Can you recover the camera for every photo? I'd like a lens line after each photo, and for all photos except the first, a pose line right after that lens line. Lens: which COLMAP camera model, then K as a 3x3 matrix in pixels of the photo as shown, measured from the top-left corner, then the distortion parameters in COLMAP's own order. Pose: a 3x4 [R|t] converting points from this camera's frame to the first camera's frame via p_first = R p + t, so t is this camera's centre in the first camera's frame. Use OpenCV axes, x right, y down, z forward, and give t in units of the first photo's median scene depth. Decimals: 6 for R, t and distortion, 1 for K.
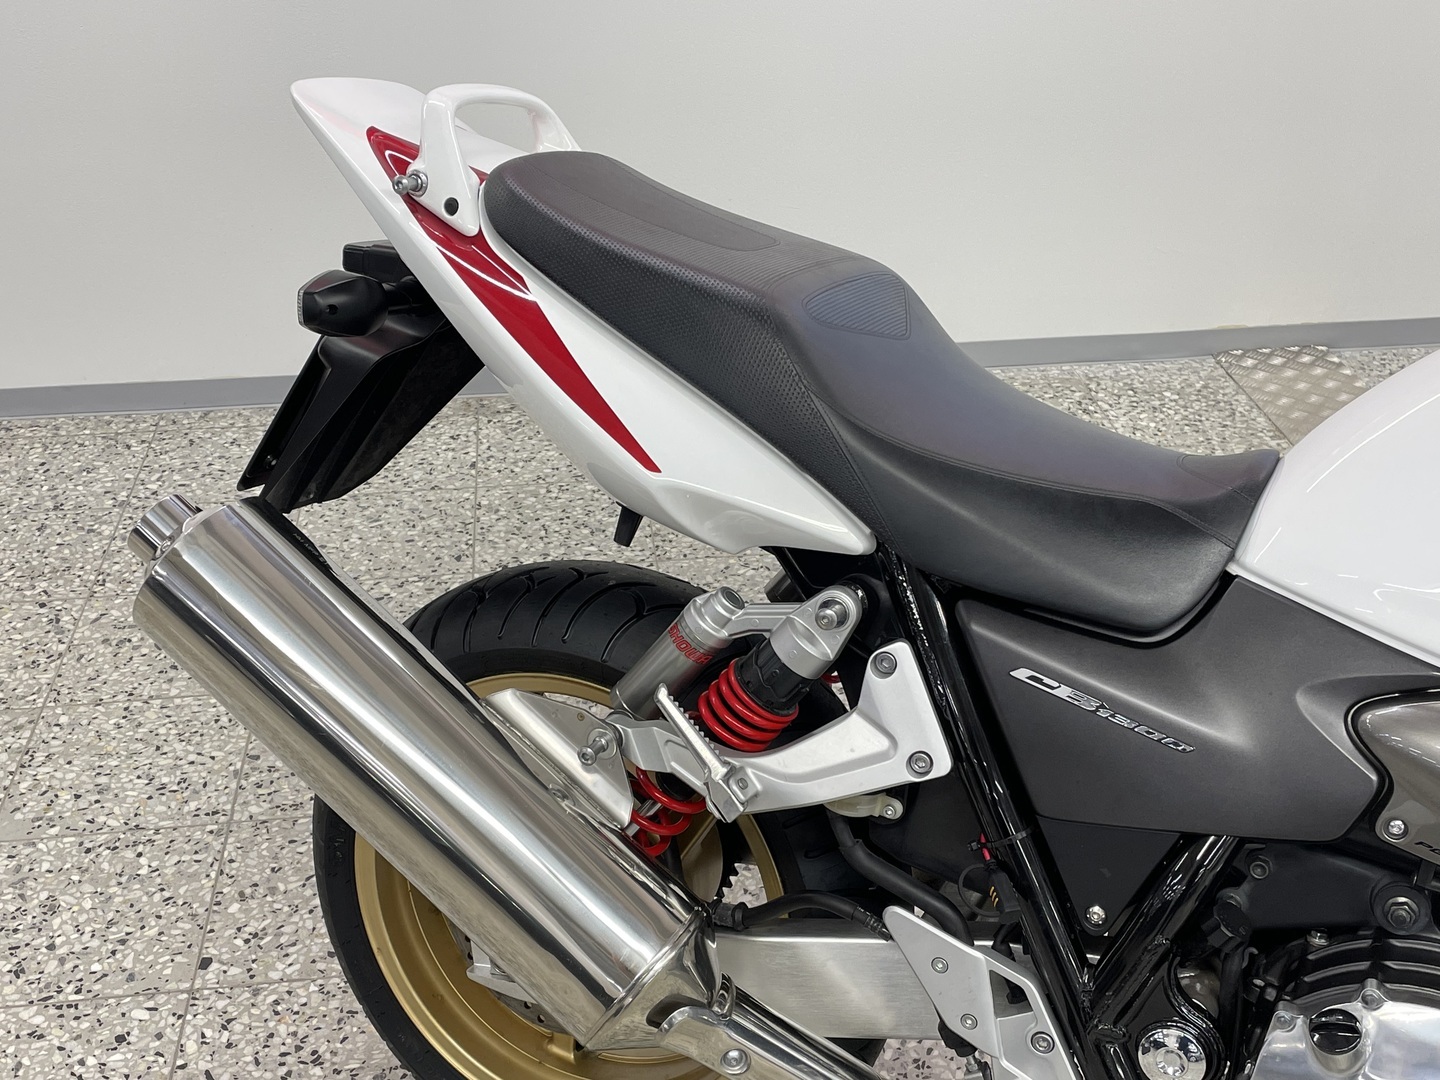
lens RADIAL K [[1676.6, 0, 720.0], [0, 1676.6, 540.0], [0, 0, 1]] dist [0.118580, -0.194078]
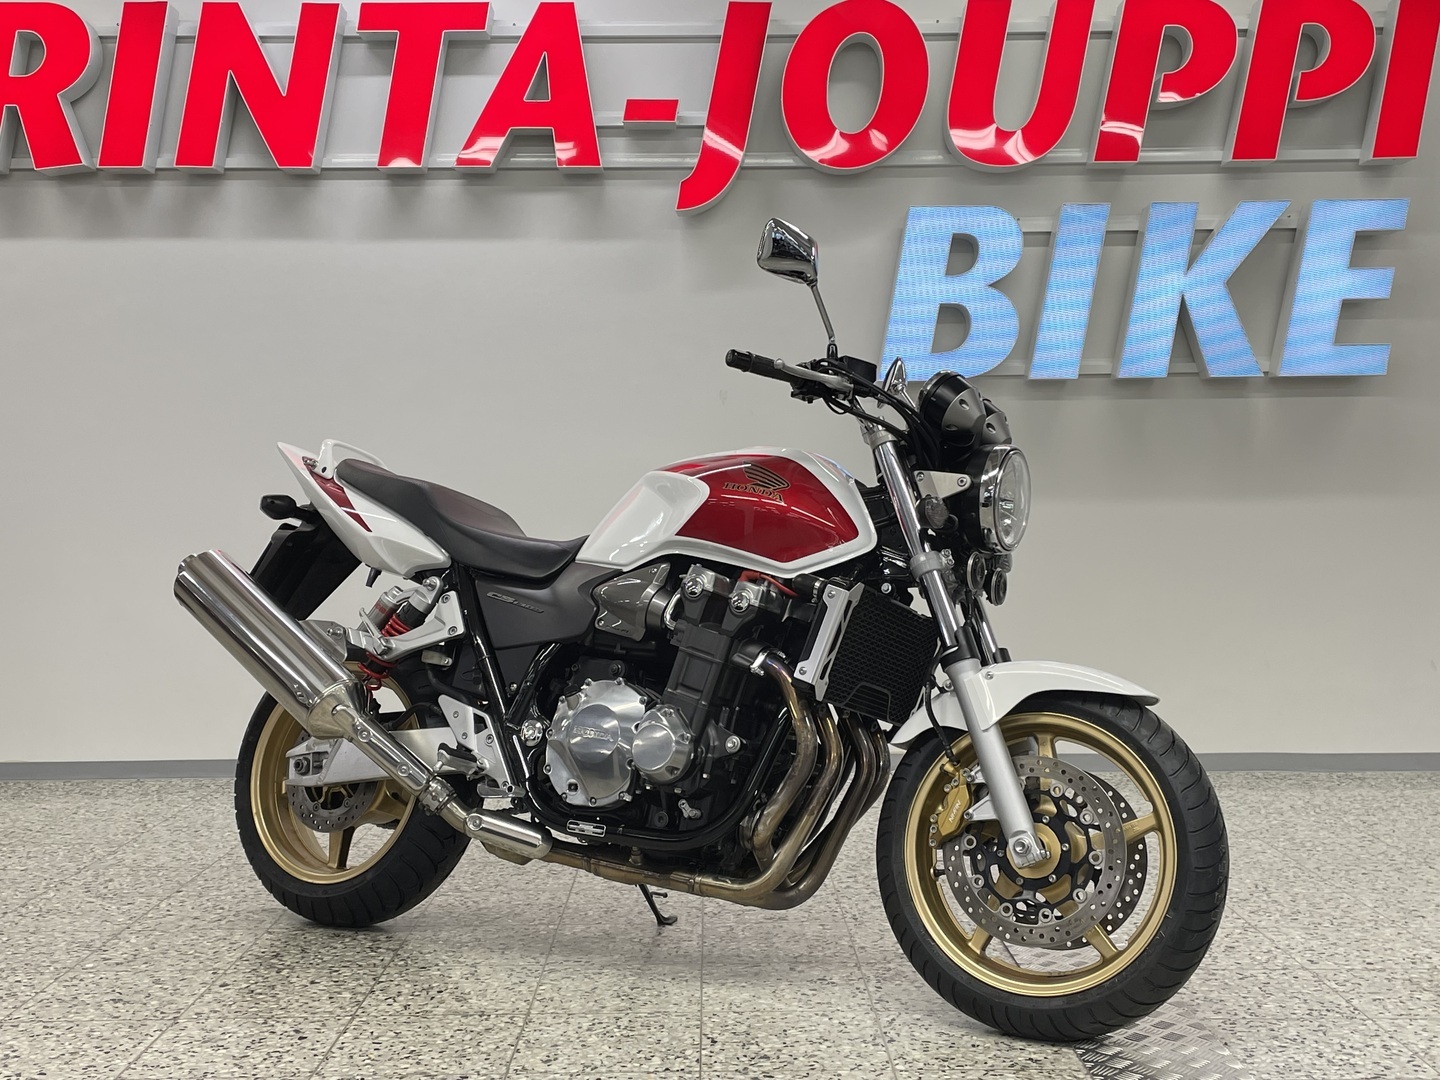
lens RADIAL K [[1676.6, 0, 720.0], [0, 1676.6, 540.0], [0, 0, 1]] dist [0.118580, -0.194078]
pose [[0.994005, -0.000724, -0.109329, 0.802593], [-0.051433, 0.879323, -0.473440, 1.202395], [0.096478, 0.476224, 0.874015, -1.286661]]
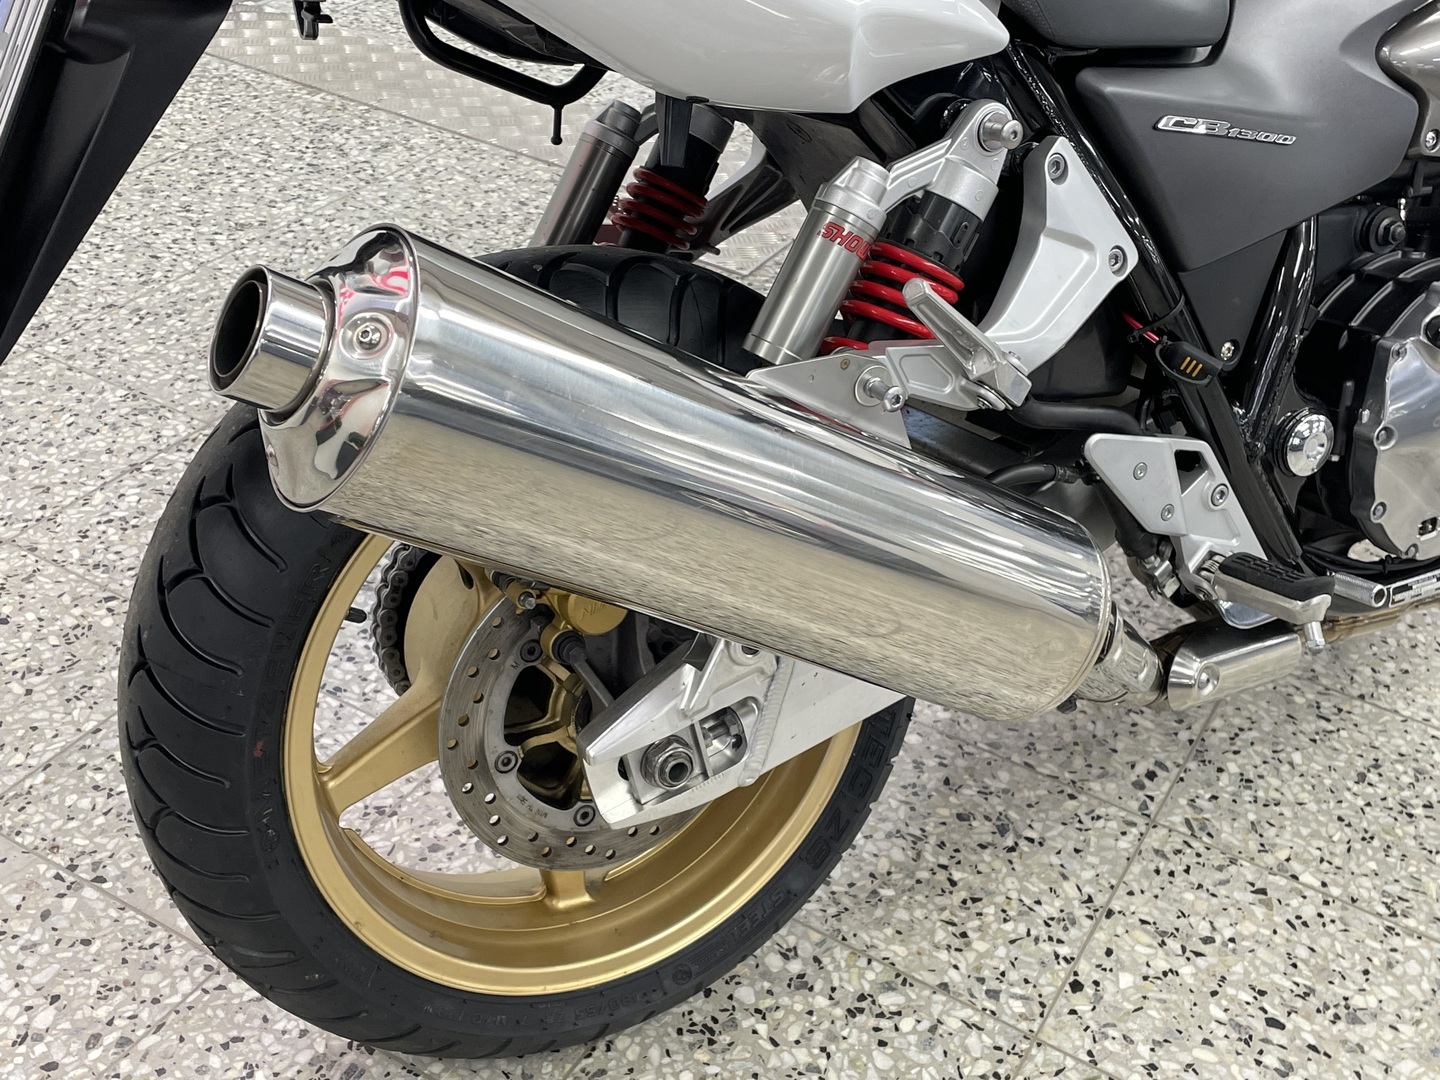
lens RADIAL K [[1676.6, 0, 720.0], [0, 1676.6, 540.0], [0, 0, 1]] dist [0.118580, -0.194078]
pose [[0.598602, -0.433596, 0.673550, -0.668481], [0.342615, 0.898631, 0.274001, -0.052181], [-0.724080, 0.066751, 0.686479, 0.533337]]
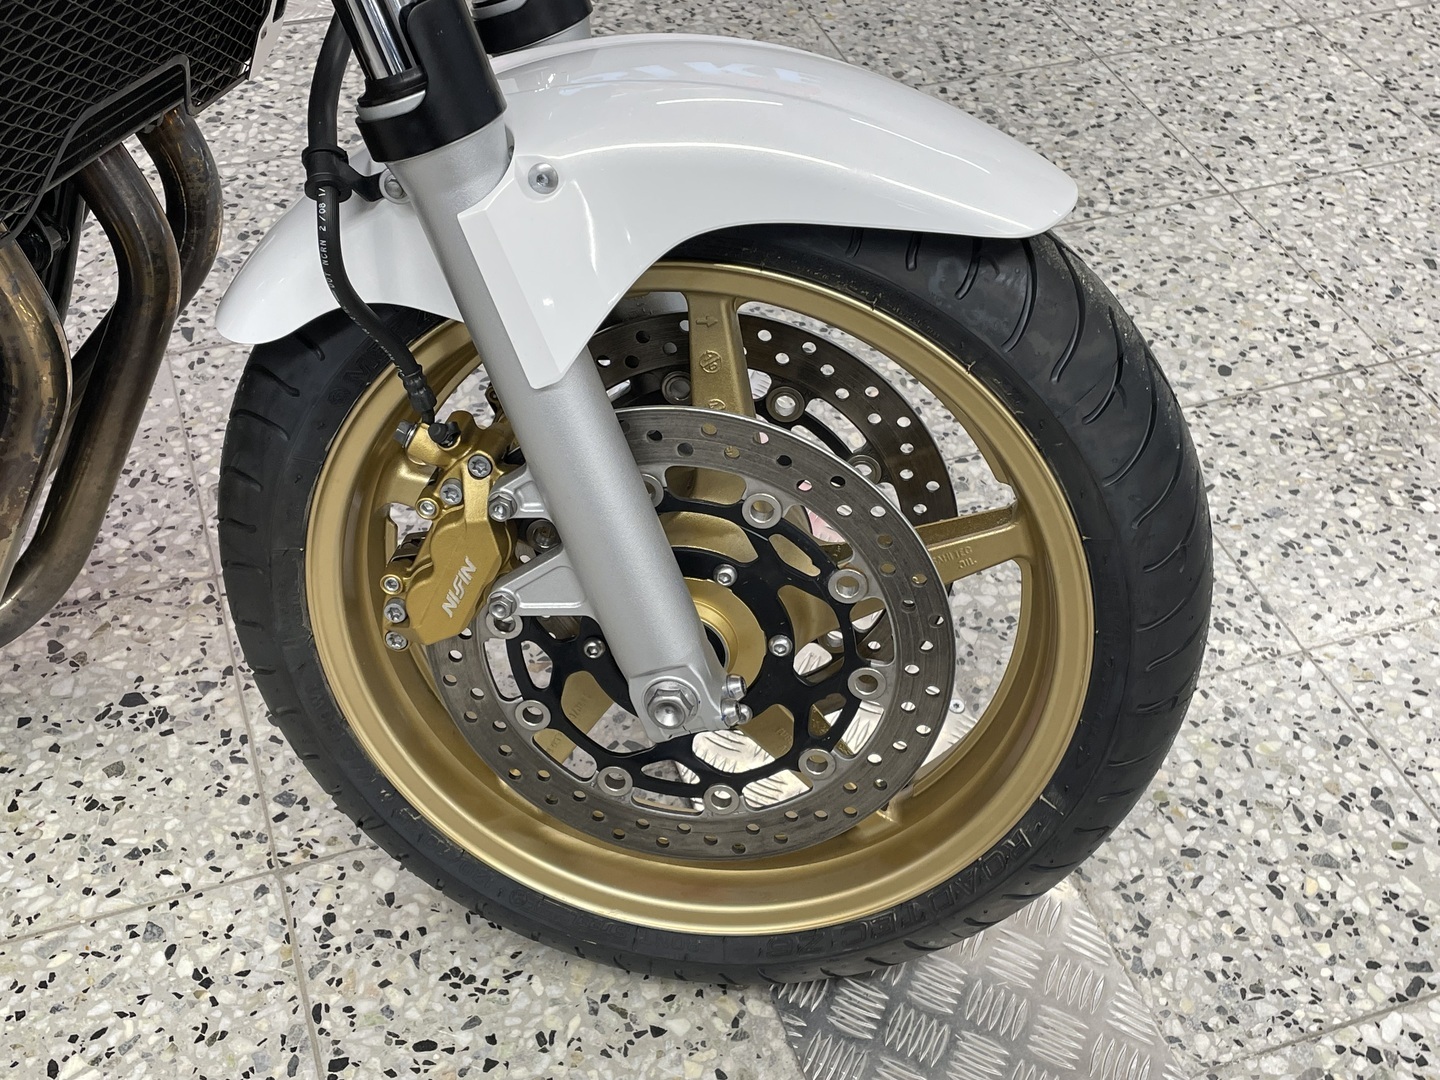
lens RADIAL K [[1676.6, 0, 720.0], [0, 1676.6, 540.0], [0, 0, 1]] dist [0.118580, -0.194078]
pose [[0.971632, -0.128522, 0.198527, 0.834936], [0.069864, 0.957969, 0.278235, 0.254499], [-0.225942, -0.256472, 0.939772, 0.127825]]
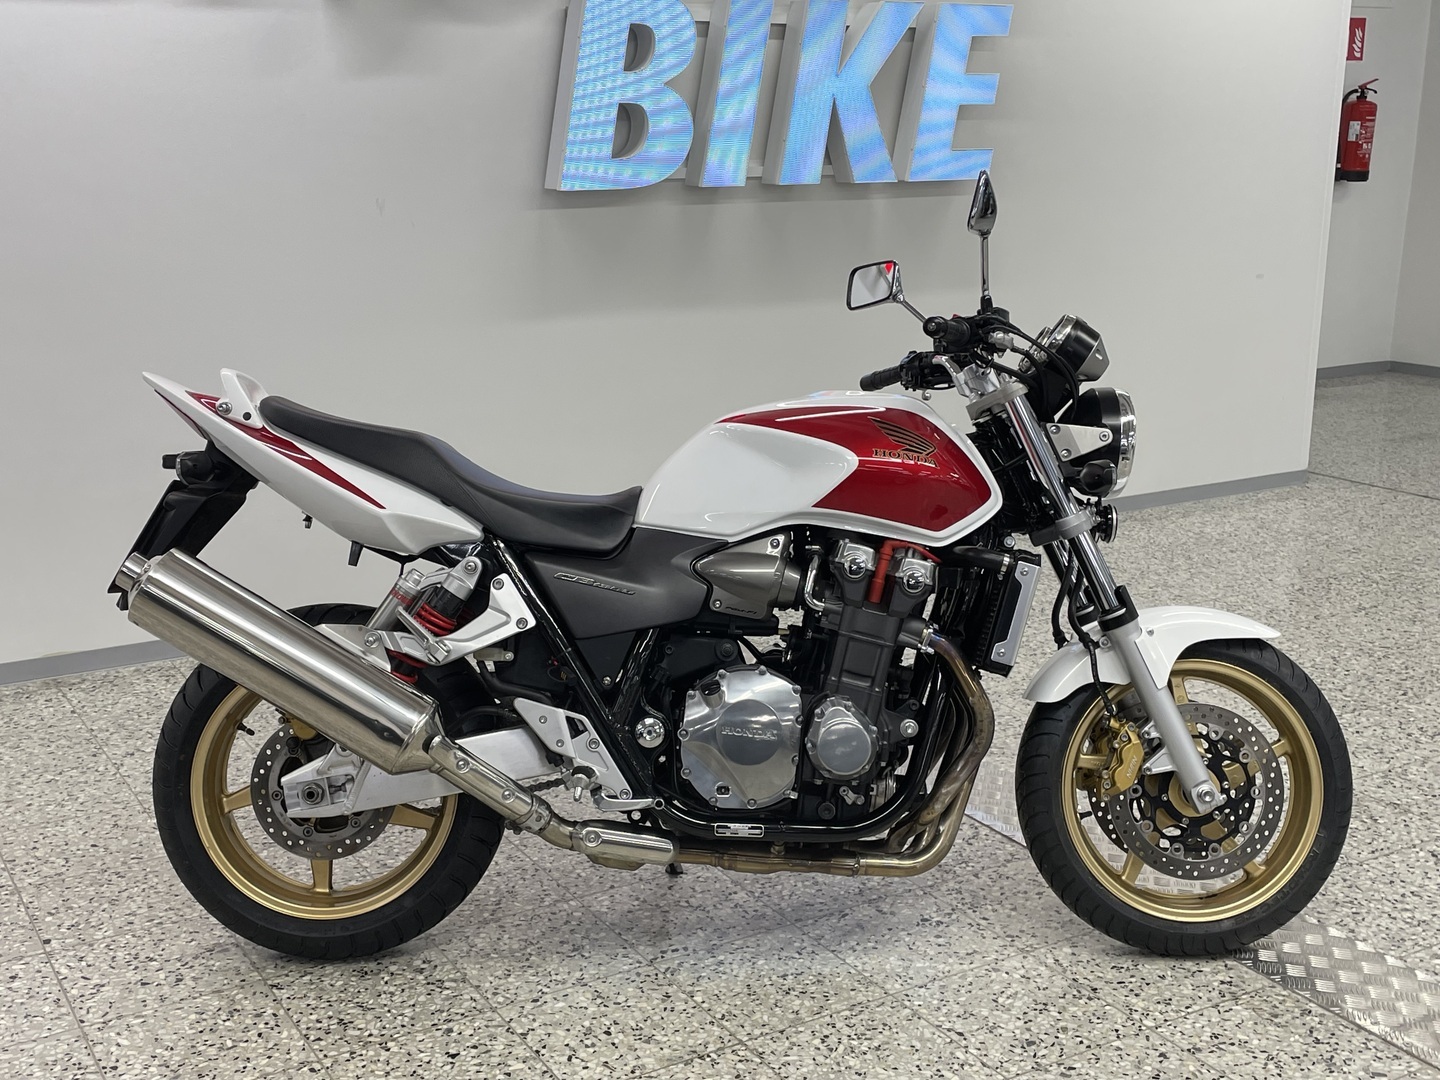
lens RADIAL K [[1676.6, 0, 720.0], [0, 1676.6, 540.0], [0, 0, 1]] dist [0.118580, -0.194078]
pose [[0.909199, -0.095989, 0.405147, -0.523652], [0.203584, 0.951299, -0.231481, 0.585955], [-0.363196, 0.292944, 0.884462, -1.075124]]
